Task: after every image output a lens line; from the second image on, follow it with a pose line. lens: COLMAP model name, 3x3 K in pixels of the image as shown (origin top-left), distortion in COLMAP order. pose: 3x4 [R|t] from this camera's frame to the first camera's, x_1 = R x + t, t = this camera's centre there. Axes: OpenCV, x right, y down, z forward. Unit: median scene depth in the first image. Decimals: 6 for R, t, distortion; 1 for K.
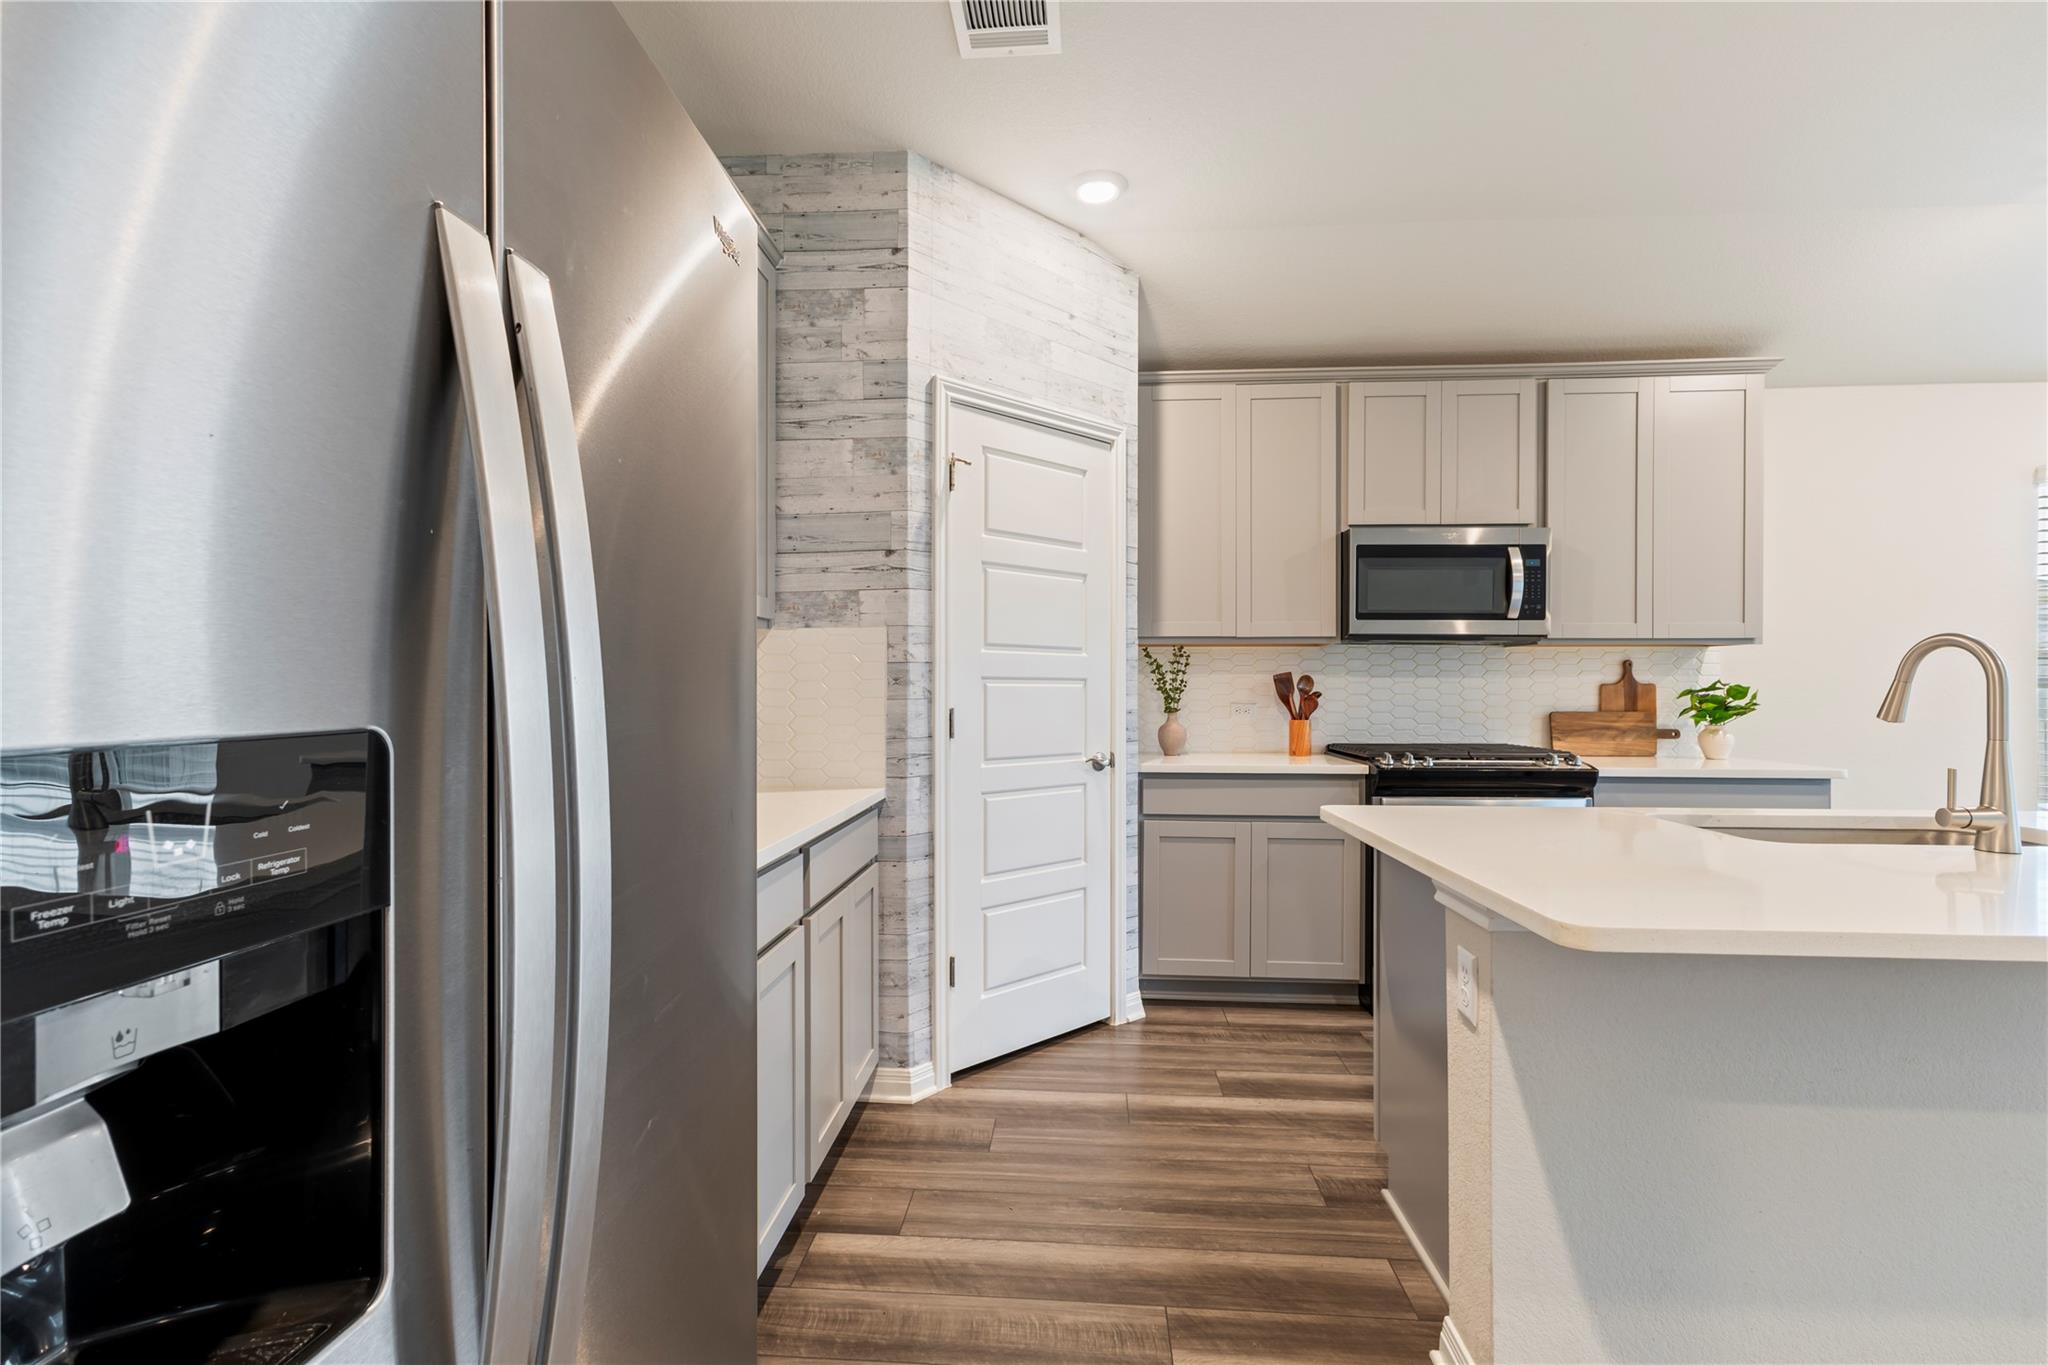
lens RADIAL K [[902.2, 0, 1015.8], [0, 902.2, 683.7], [0, 0, 1]] dist [0.001595, 0.003347]
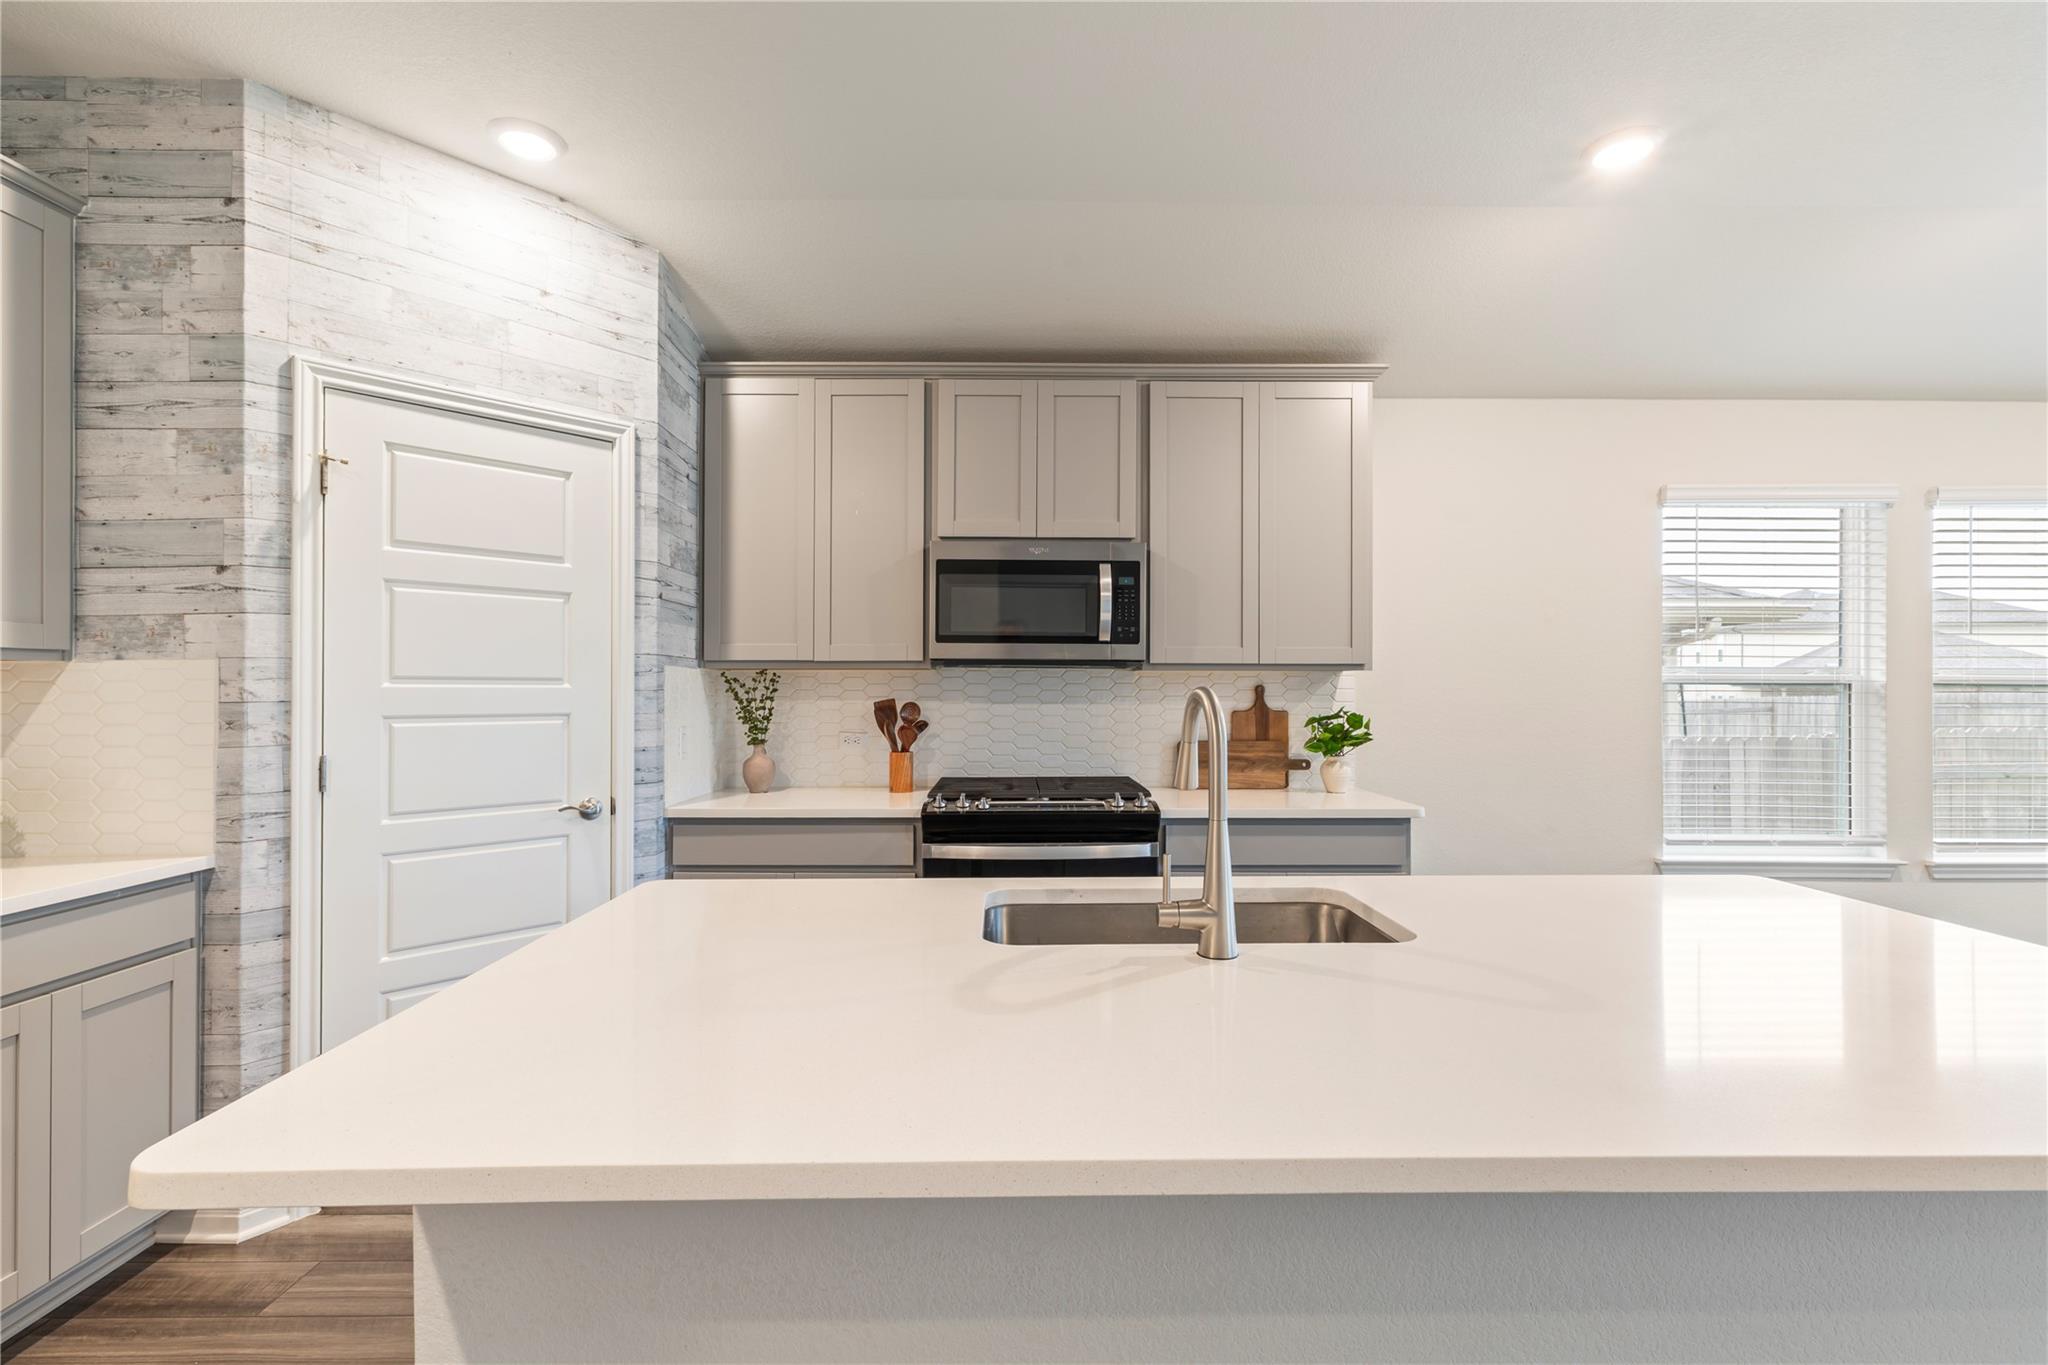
lens RADIAL K [[902.2, 0, 1009.6], [0, 902.2, 681.9], [0, 0, 1]] dist [0.001595, 0.003347]
pose [[0.997691, 0.000253, 0.067912, 0.442482], [-0.000146, 0.999999, -0.001571, -0.034879], [-0.067912, 0.001558, 0.997690, 0.110175]]
